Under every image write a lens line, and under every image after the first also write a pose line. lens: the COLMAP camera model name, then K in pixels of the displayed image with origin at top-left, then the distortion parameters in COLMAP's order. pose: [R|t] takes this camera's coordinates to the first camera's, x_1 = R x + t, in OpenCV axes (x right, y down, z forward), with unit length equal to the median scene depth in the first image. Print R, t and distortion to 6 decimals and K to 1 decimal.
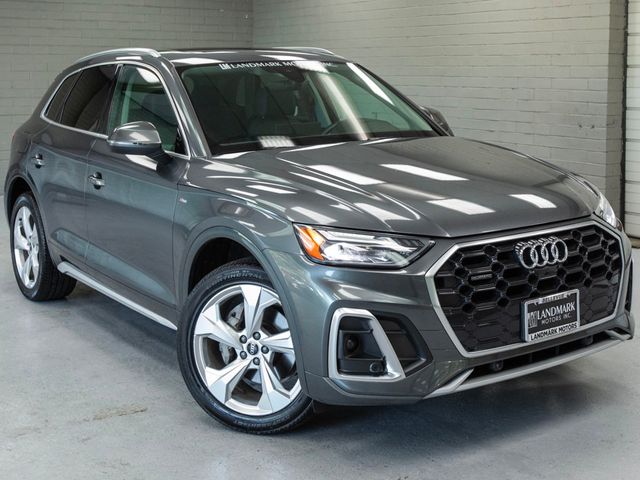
lens RADIAL K [[1116.1, 0, 368.0], [0, 1116.1, 230.3], [0, 0, 1]] dist [0.078680, 0.000000]
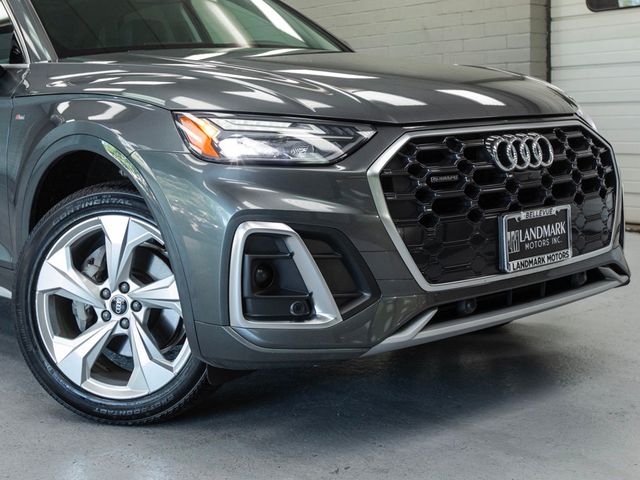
lens RADIAL K [[1116.1, 0, 316.2], [0, 1116.1, 233.8], [0, 0, 1]] dist [0.078680, 0.000000]
pose [[0.997370, -0.024847, 0.068084, -0.025962], [0.027899, 0.998631, -0.044243, 0.099267], [-0.066892, 0.046026, 0.996698, 0.287155]]
